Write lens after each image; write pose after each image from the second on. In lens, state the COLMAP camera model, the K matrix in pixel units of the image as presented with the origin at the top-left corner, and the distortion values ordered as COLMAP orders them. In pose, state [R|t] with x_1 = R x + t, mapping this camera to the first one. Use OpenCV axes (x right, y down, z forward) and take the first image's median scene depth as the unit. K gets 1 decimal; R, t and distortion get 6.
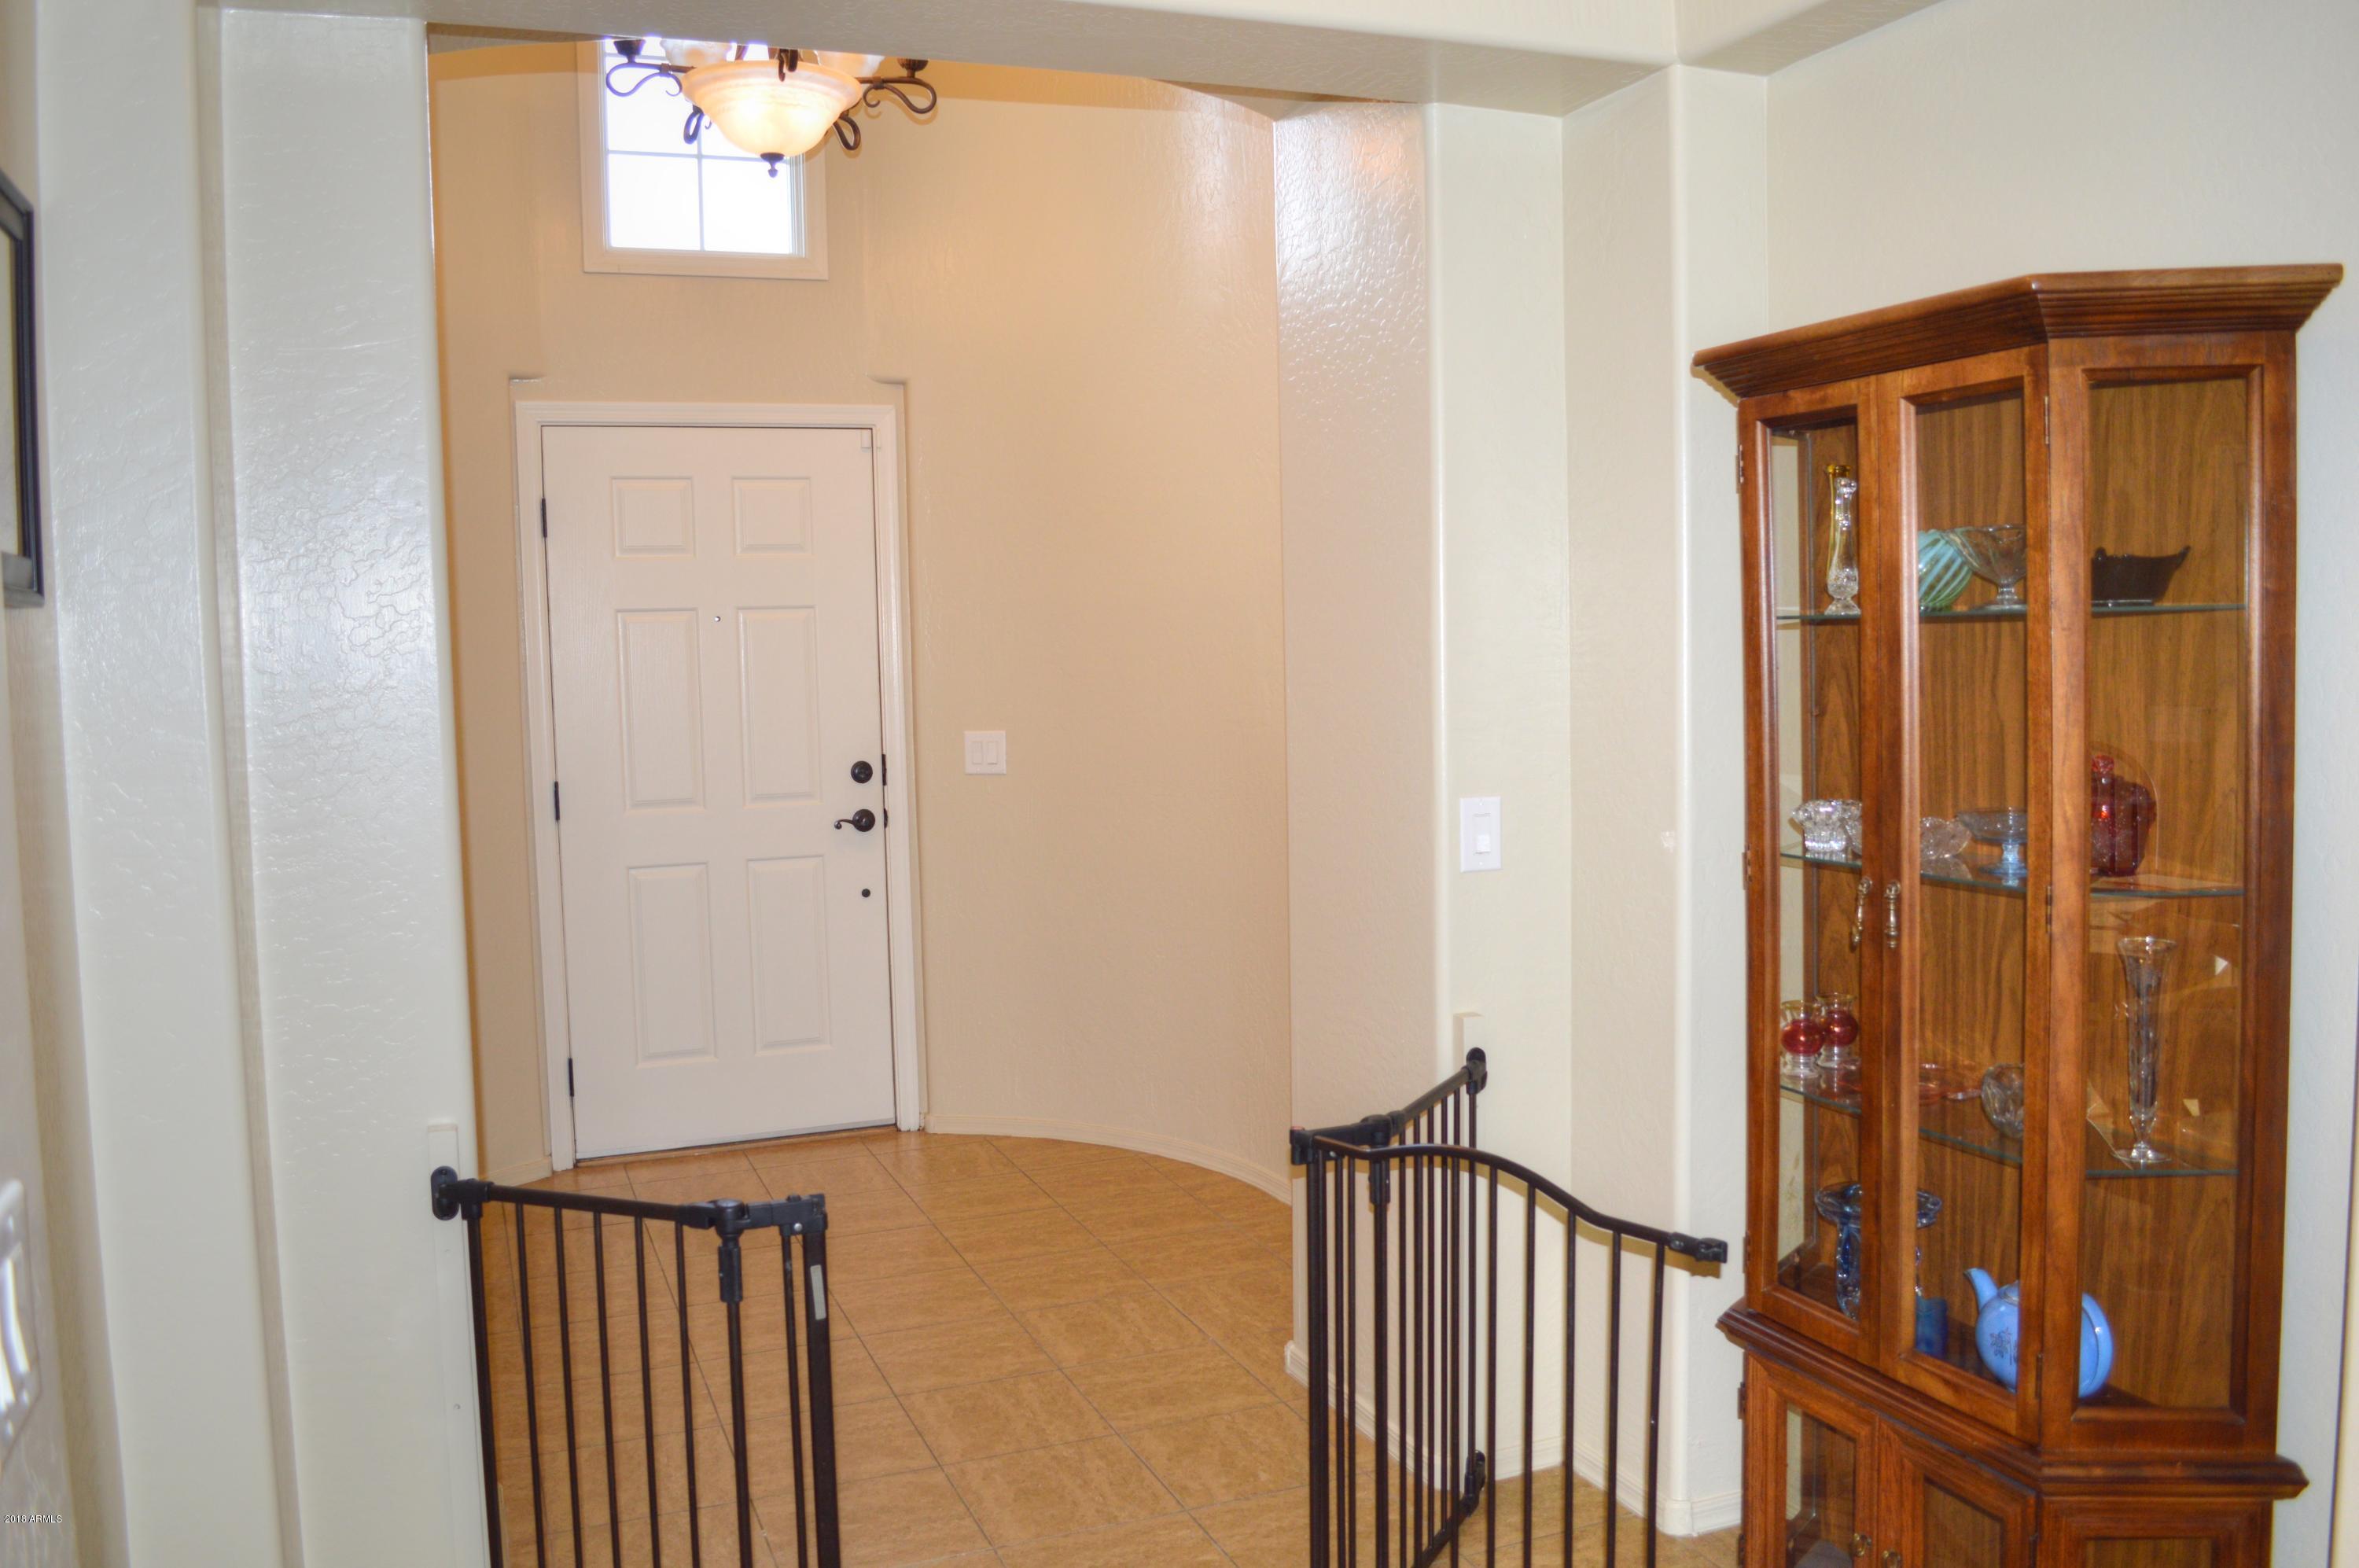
lens RADIAL K [[1887.9, 0, 1166.3], [0, 1887.9, 773.7], [0, 0, 1]] dist [-0.080072, 0.006144]
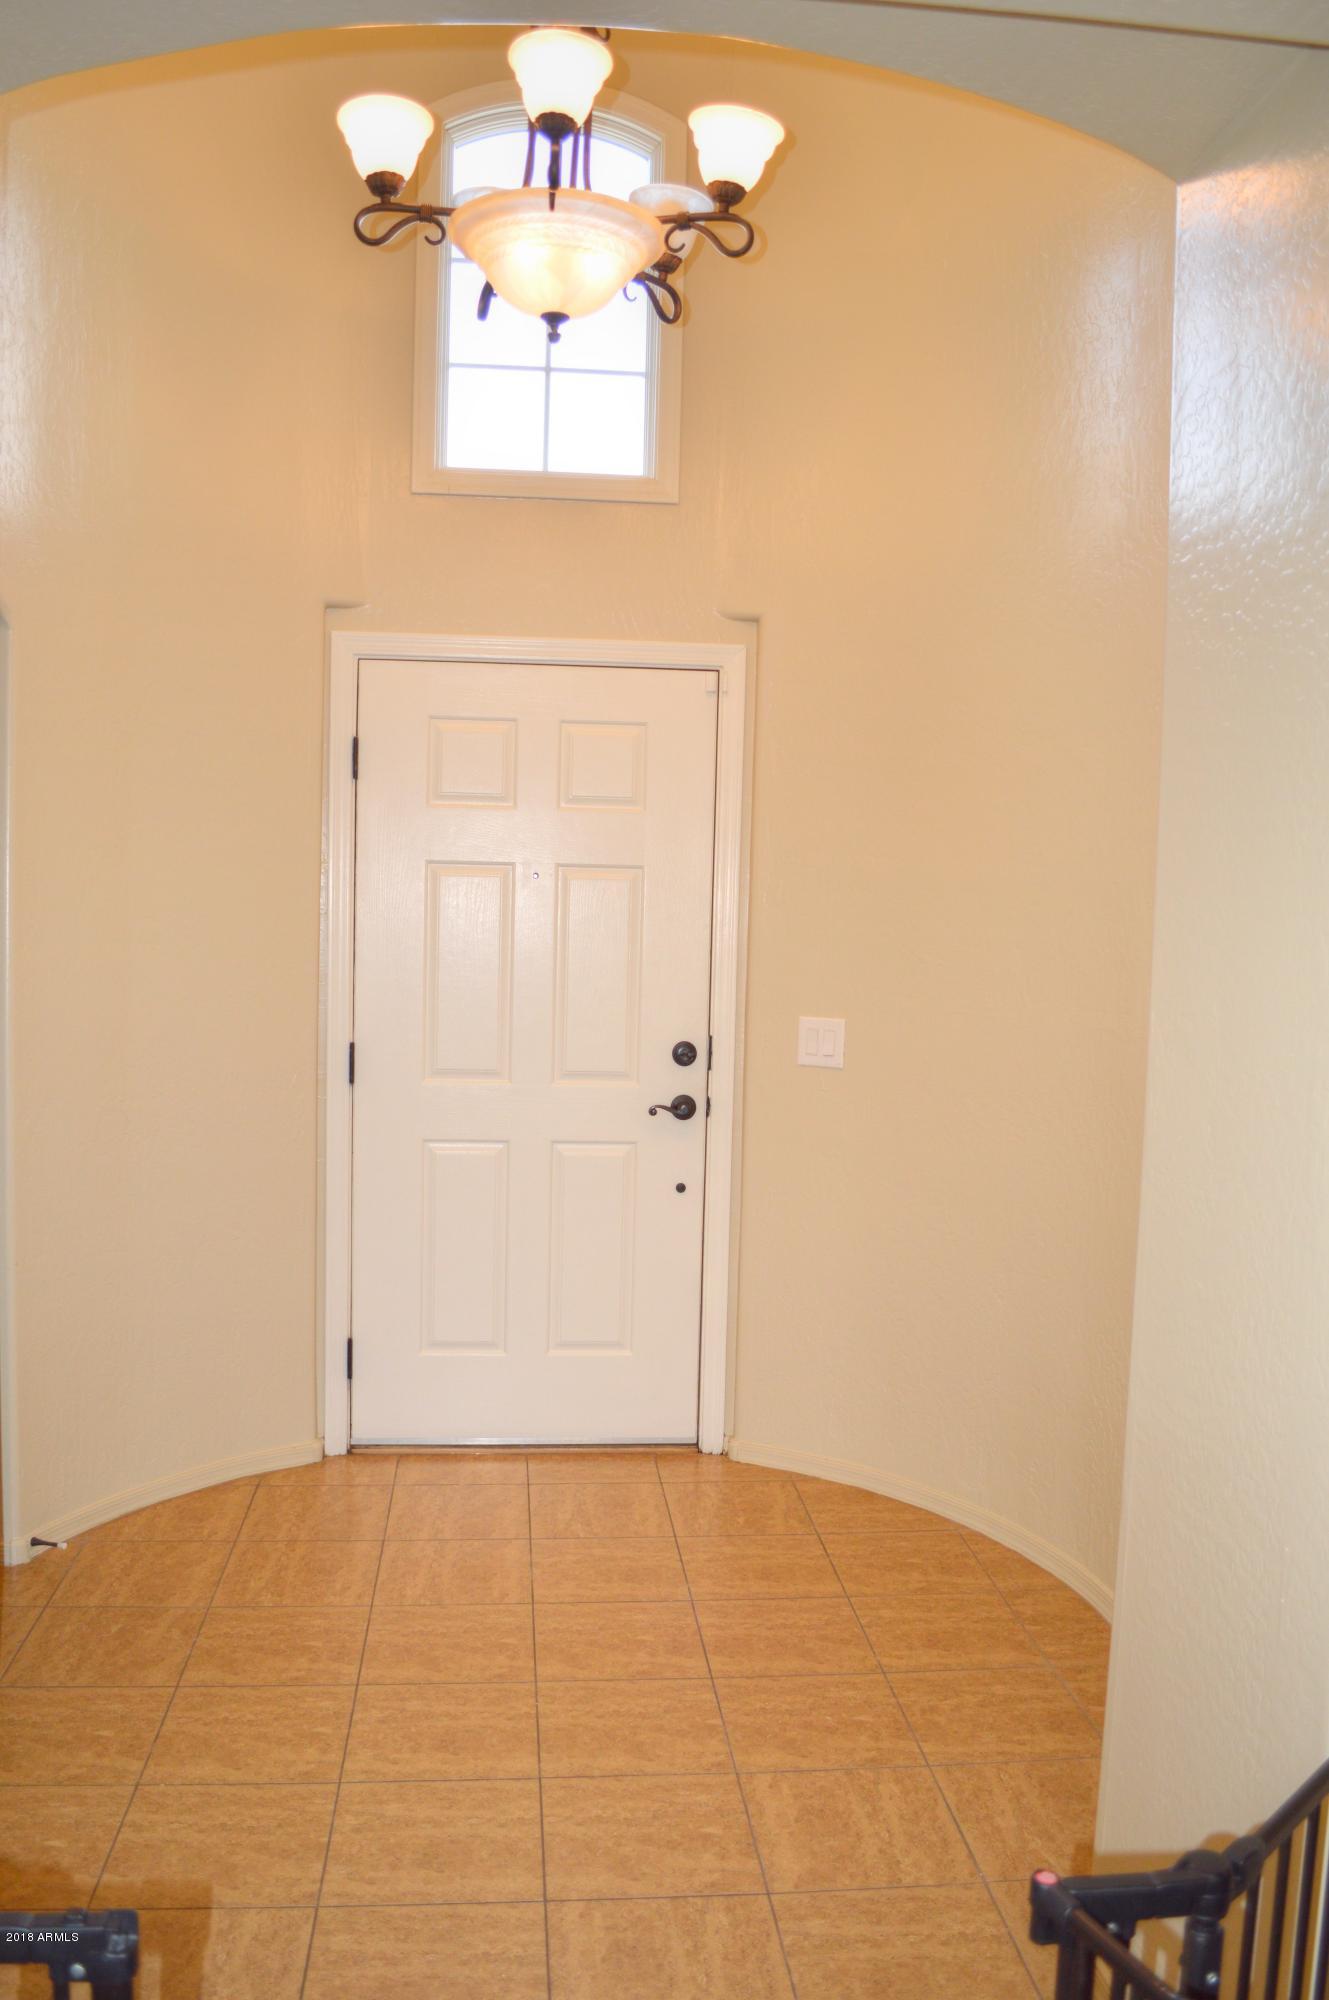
lens RADIAL K [[1574.6, 0, 665.5], [0, 1574.6, 1013.8], [0, 0, 1]] dist [-0.077880, -0.005684]
pose [[0.959187, 0.068581, -0.274330, 0.036071], [-0.068275, 0.997609, 0.010676, -0.028792], [0.274406, 0.008490, 0.961576, 0.293083]]
